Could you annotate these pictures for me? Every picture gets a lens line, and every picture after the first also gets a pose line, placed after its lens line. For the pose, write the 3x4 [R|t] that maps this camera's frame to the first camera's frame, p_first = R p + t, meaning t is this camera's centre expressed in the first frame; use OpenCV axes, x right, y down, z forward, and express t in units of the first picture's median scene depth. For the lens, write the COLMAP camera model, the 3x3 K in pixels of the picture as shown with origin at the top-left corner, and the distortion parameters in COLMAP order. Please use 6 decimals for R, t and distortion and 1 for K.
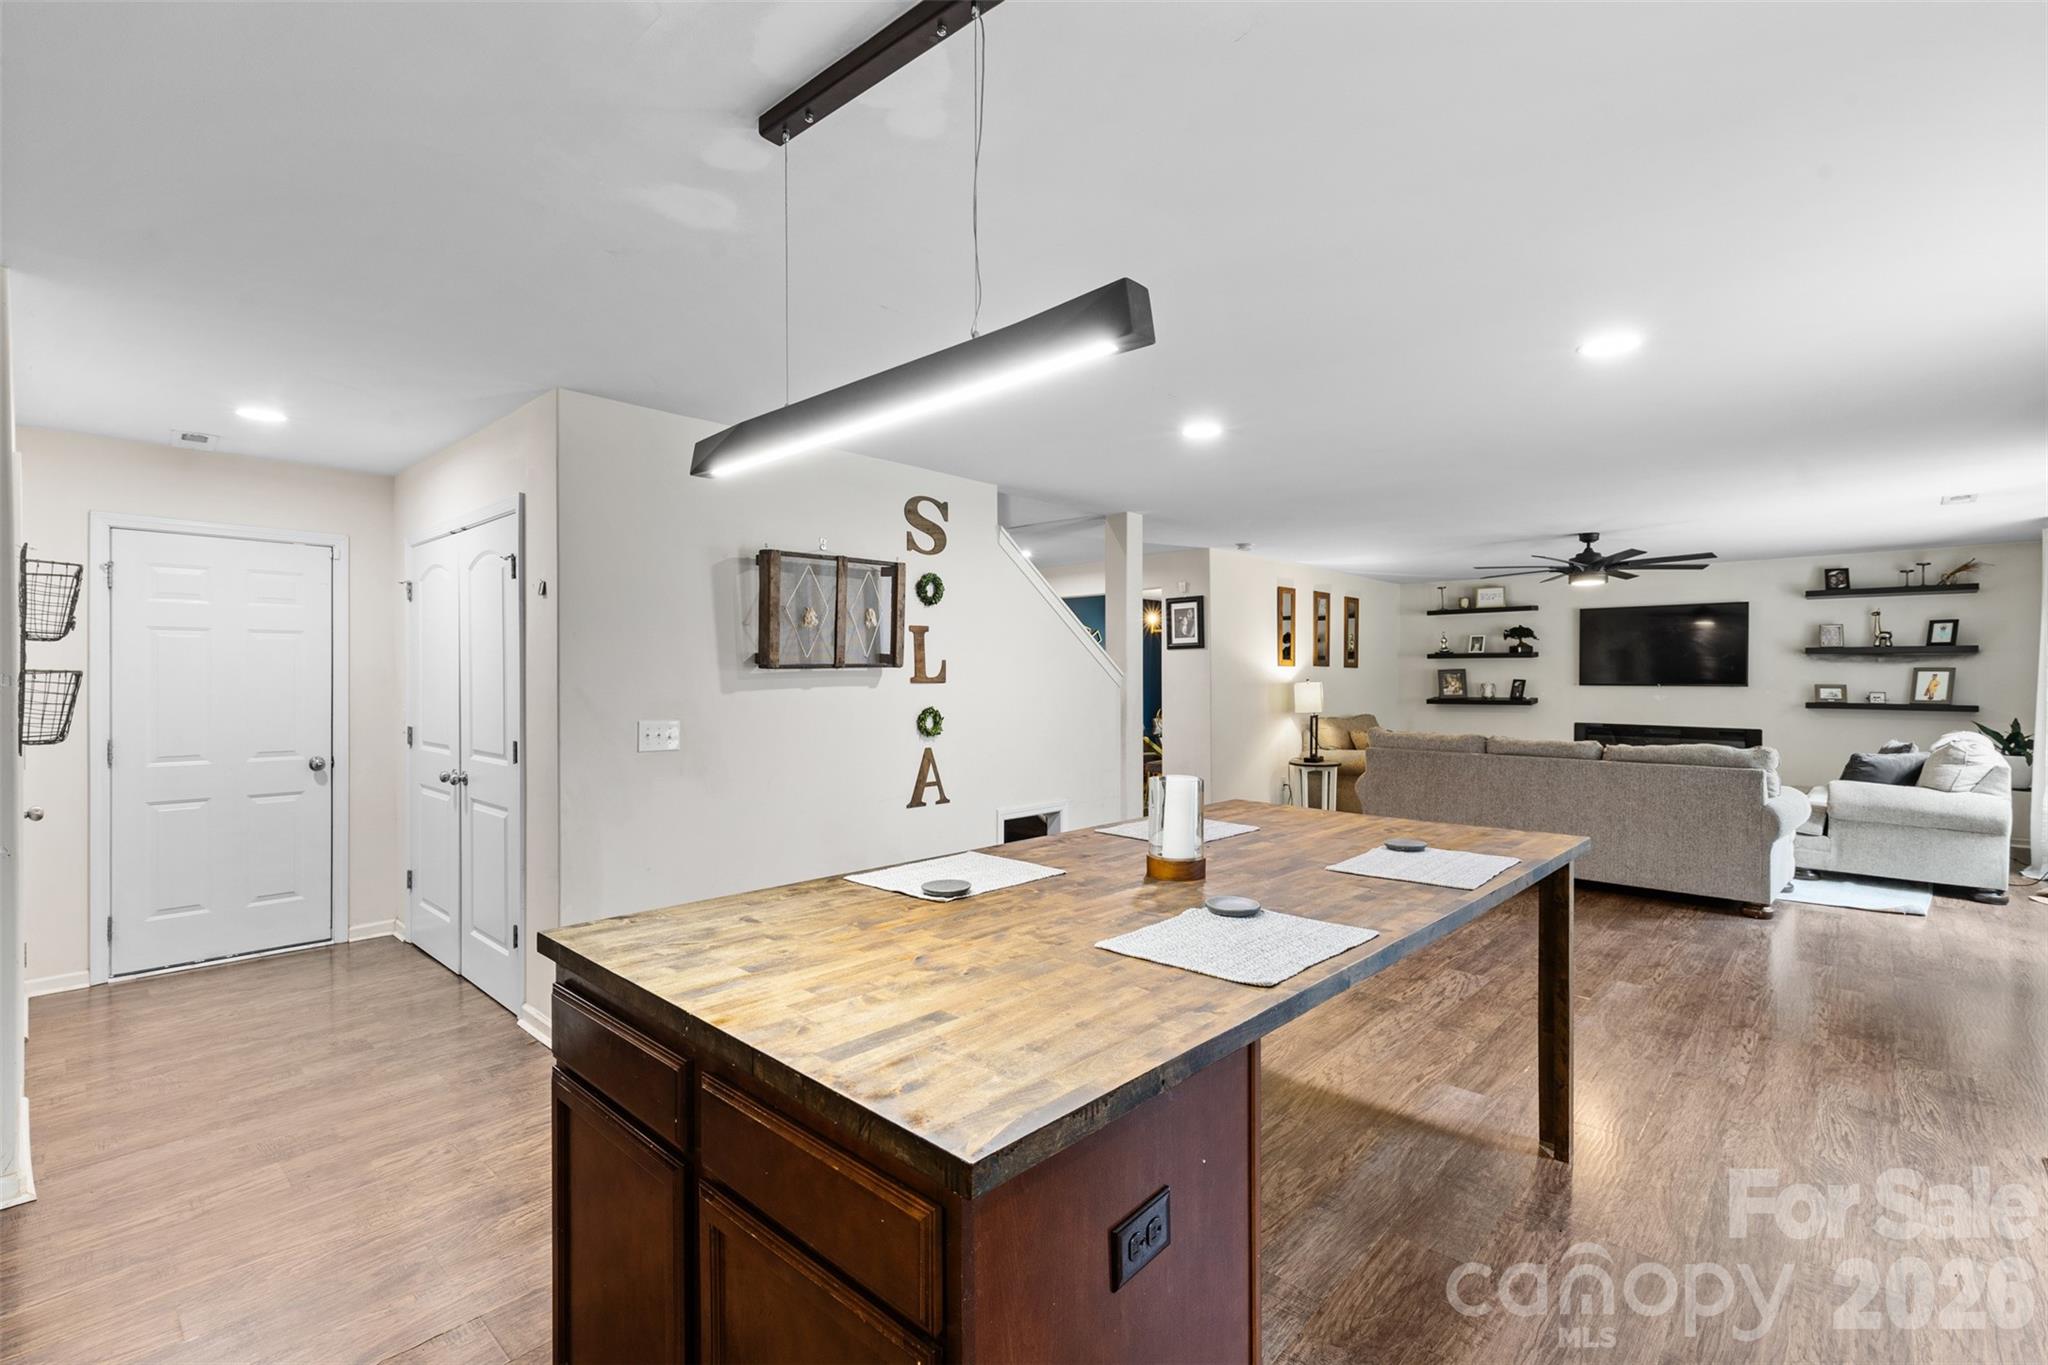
lens RADIAL K [[922.4, 0, 1023.9], [0, 922.4, 677.5], [0, 0, 1]] dist [0.009705, -0.001691]
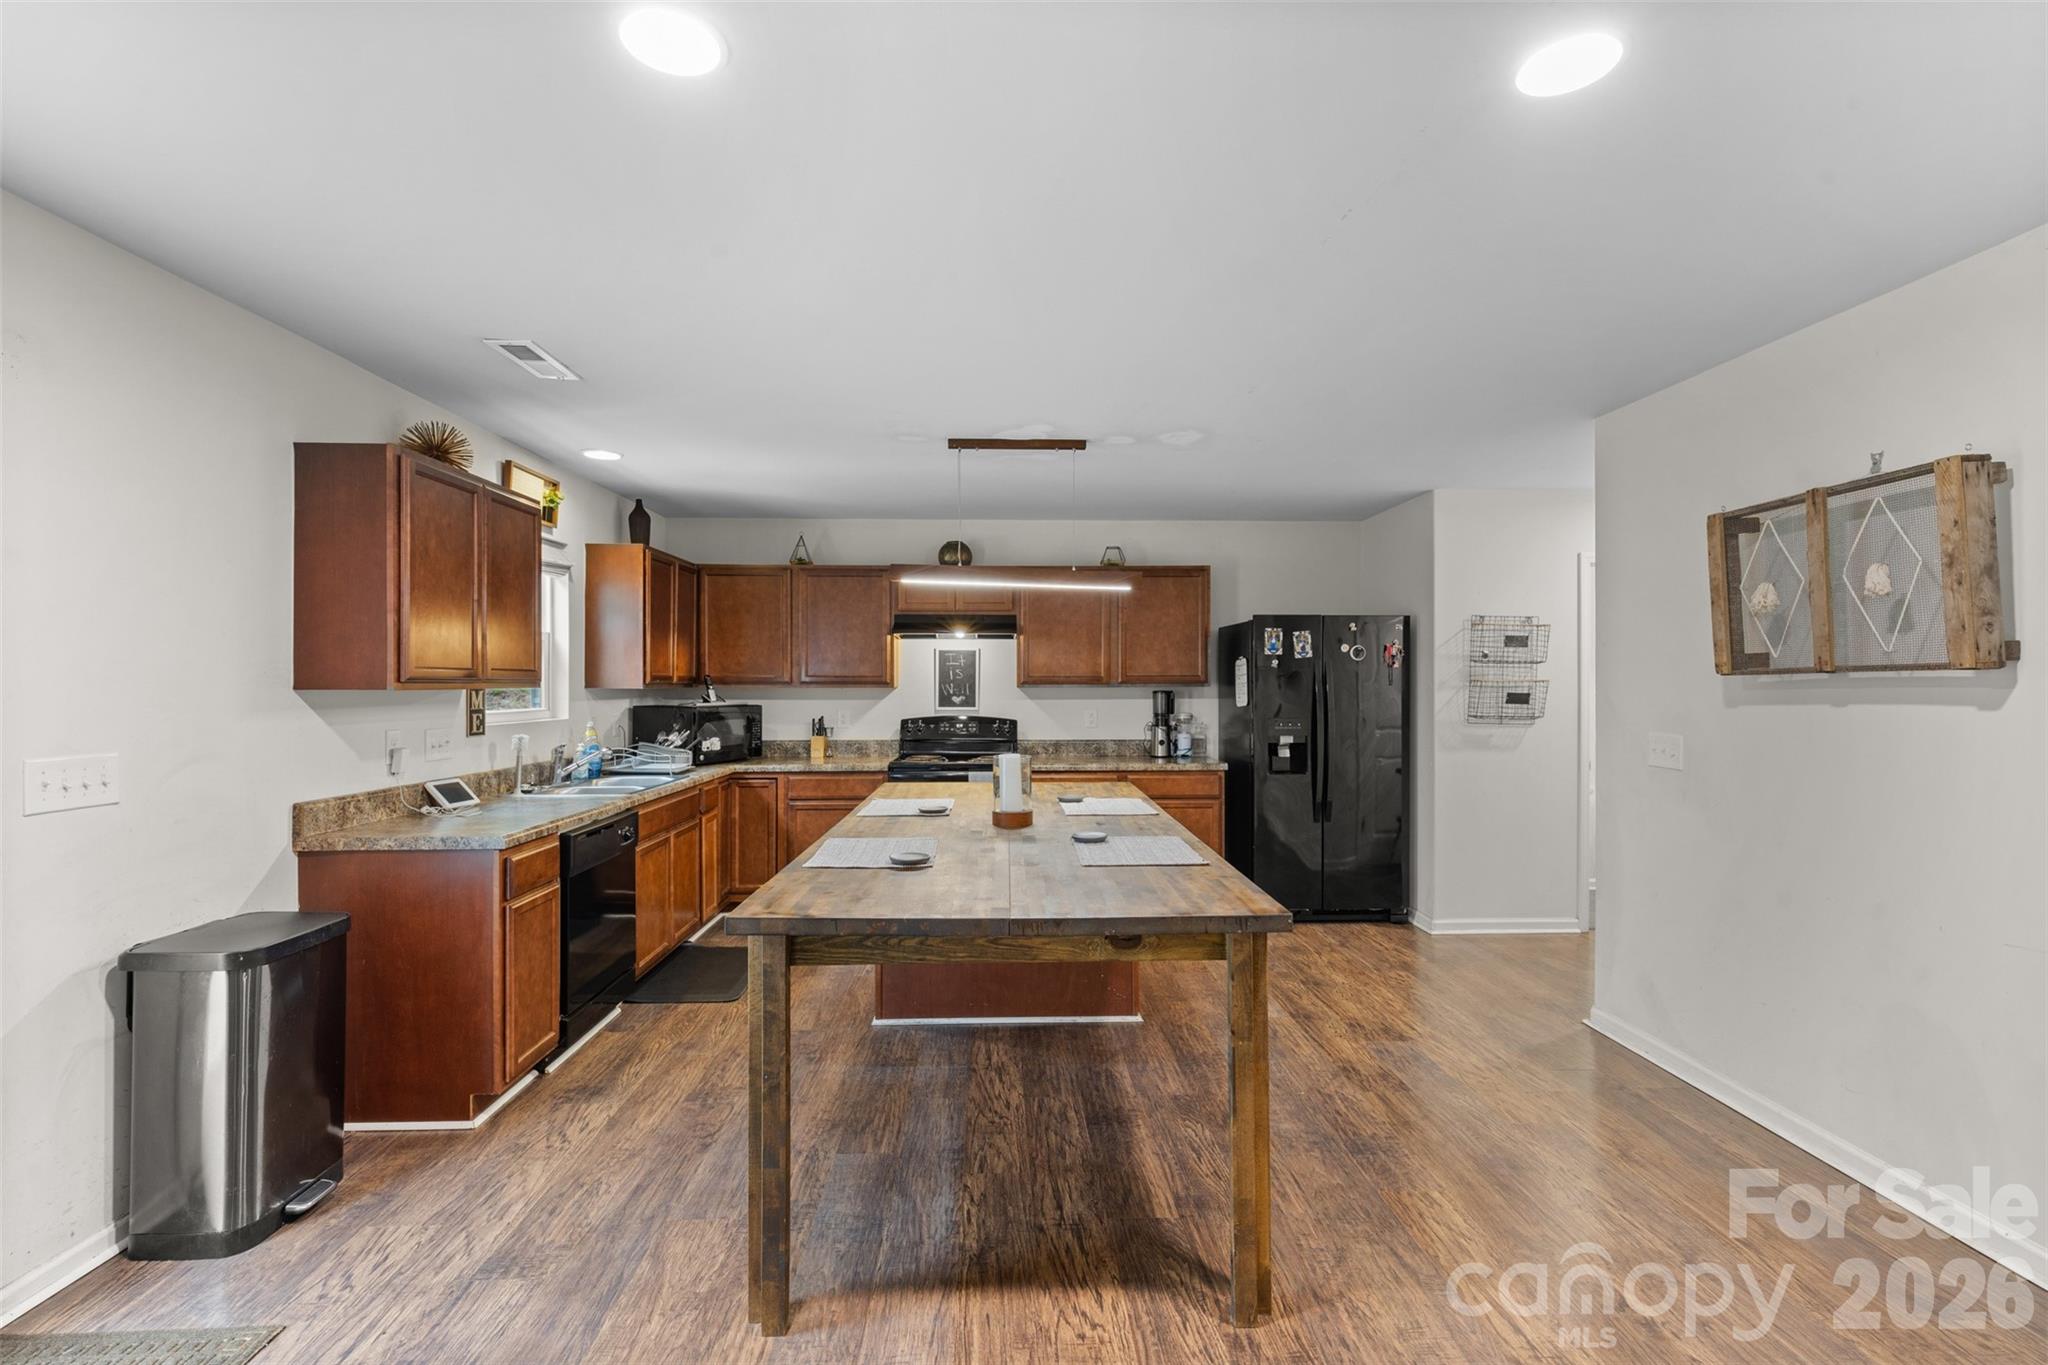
lens RADIAL K [[922.4, 0, 1022.4], [0, 922.4, 682.2], [0, 0, 1]] dist [0.009705, -0.001691]
pose [[-0.715101, 0.000996, -0.699020, 0.273612], [-0.001973, 0.999992, 0.003443, -0.002392], [0.699018, 0.003841, -0.715093, 0.482901]]
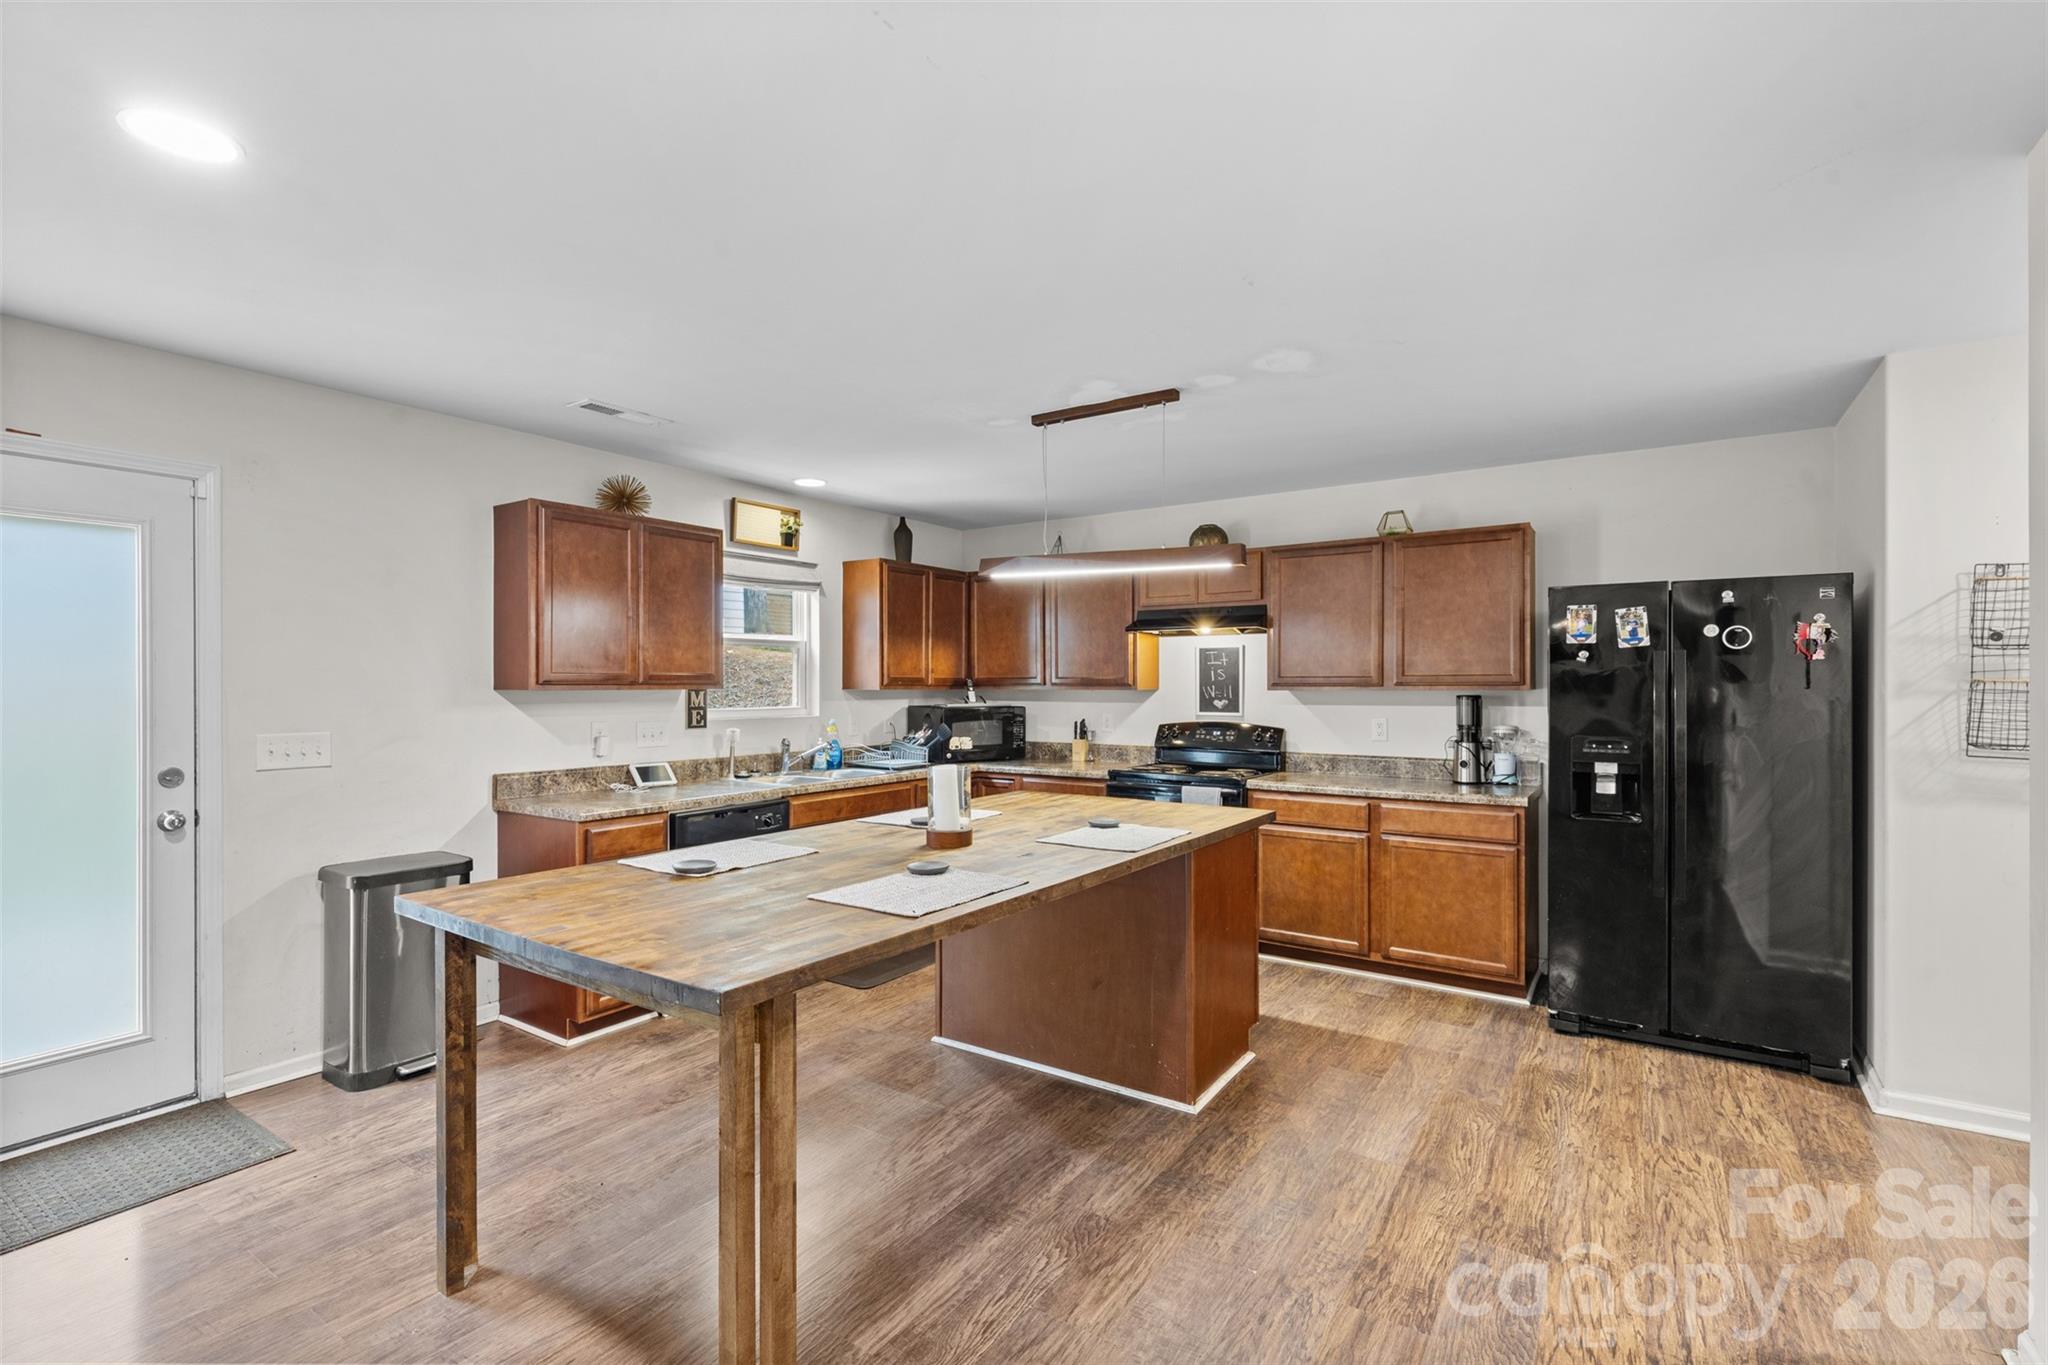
lens RADIAL K [[922.4, 0, 1016.1], [0, 922.4, 686.7], [0, 0, 1]] dist [0.009705, -0.001691]
pose [[-0.989328, 0.001861, -0.145694, 0.029237], [0.000862, 0.999976, 0.006918, -0.002490], [0.145704, 0.006719, -0.989305, 0.544970]]
